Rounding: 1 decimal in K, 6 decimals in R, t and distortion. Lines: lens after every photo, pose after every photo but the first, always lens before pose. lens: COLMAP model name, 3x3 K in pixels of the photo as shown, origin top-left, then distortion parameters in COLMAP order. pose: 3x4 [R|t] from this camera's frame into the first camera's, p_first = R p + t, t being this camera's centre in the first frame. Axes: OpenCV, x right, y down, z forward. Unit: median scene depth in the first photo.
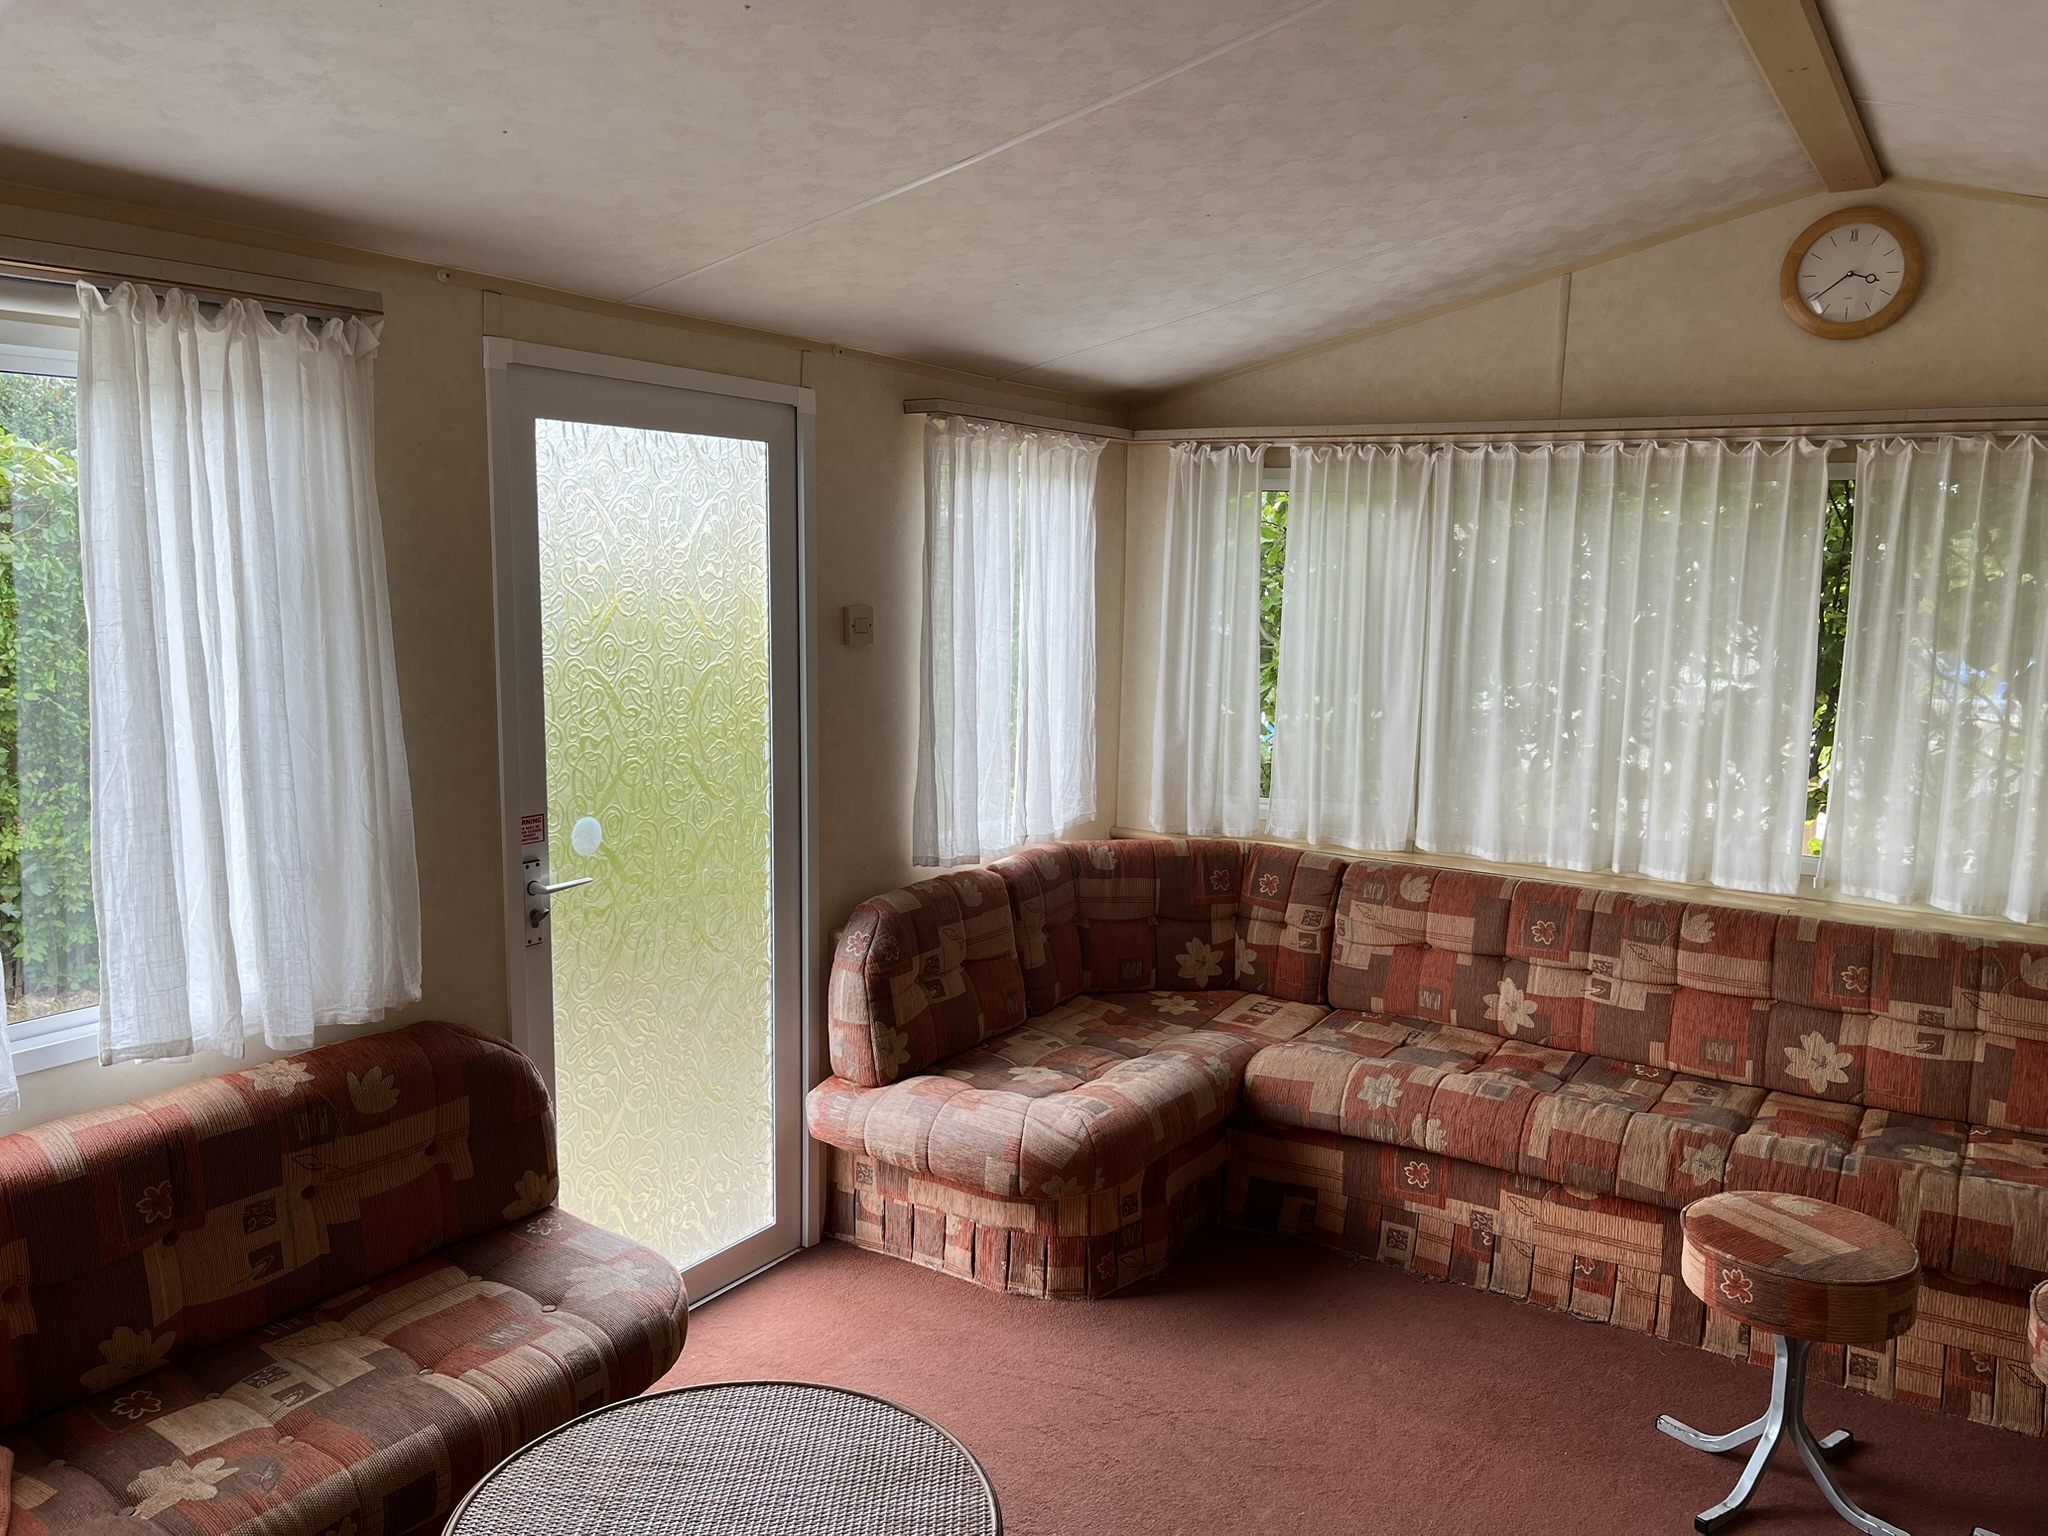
lens RADIAL K [[1553.9, 0, 1024.0], [0, 1553.9, 768.0], [0, 0, 1]] dist [0.006404, -0.033075]
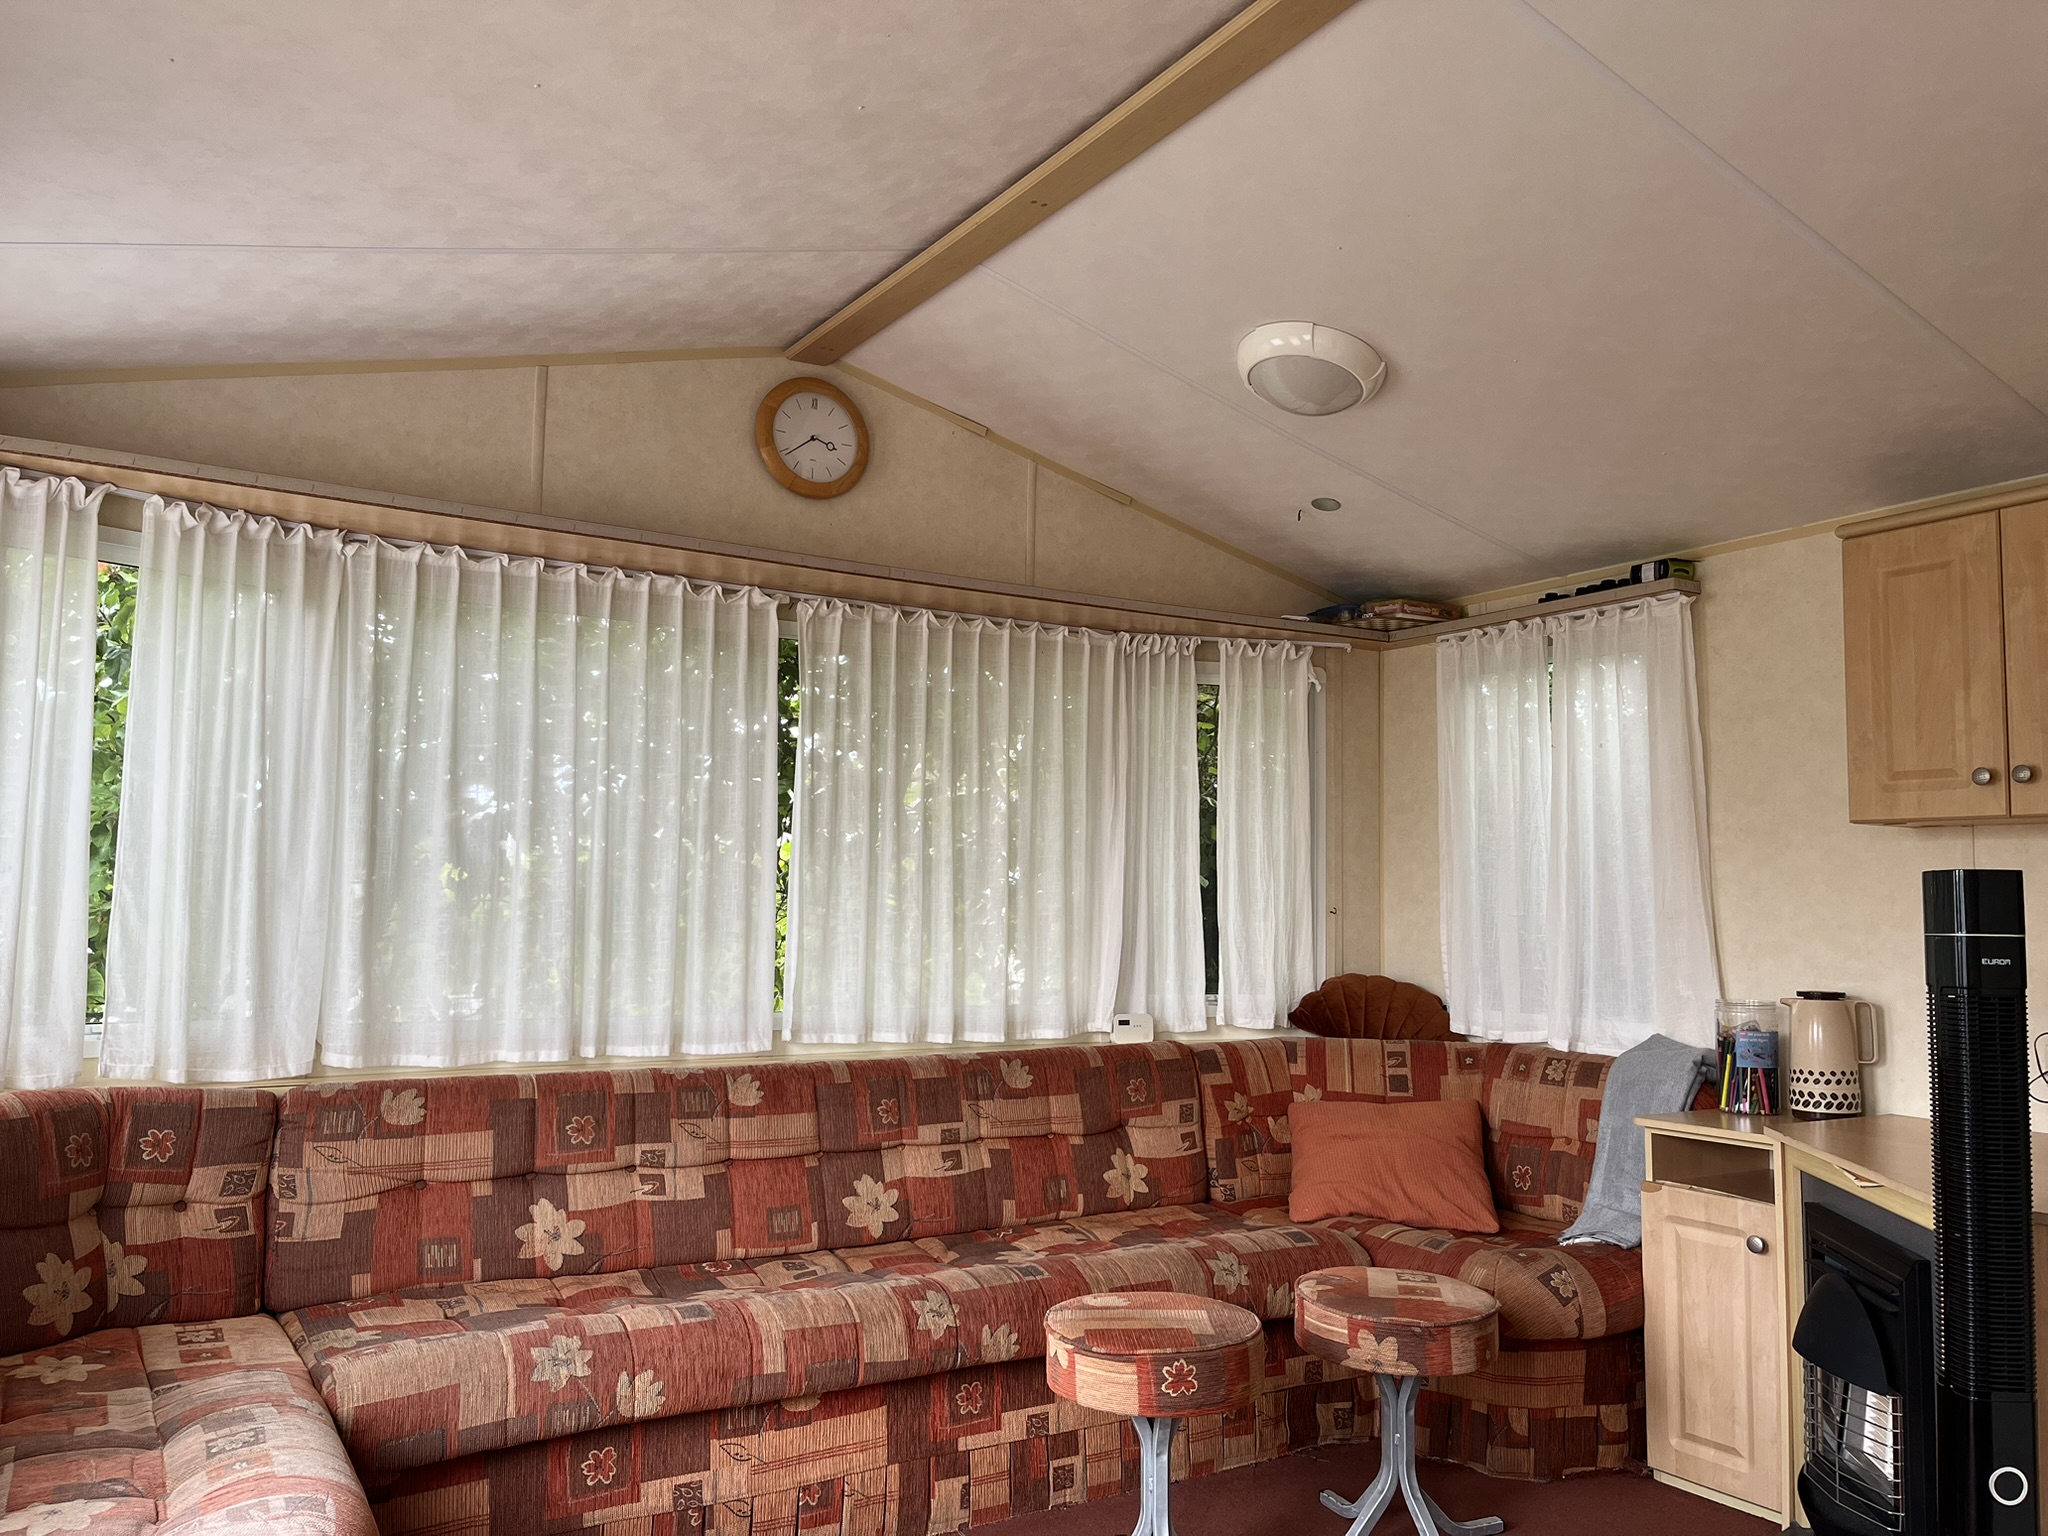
lens RADIAL K [[1527.7, 0, 1023.7], [0, 1527.7, 785.0], [0, 0, 1]] dist [0.024037, -0.041138]
pose [[0.419924, 0.064307, 0.905278, -0.313624], [0.120584, 0.984689, -0.125882, 0.058678], [-0.899513, 0.162023, 0.405740, 0.454587]]
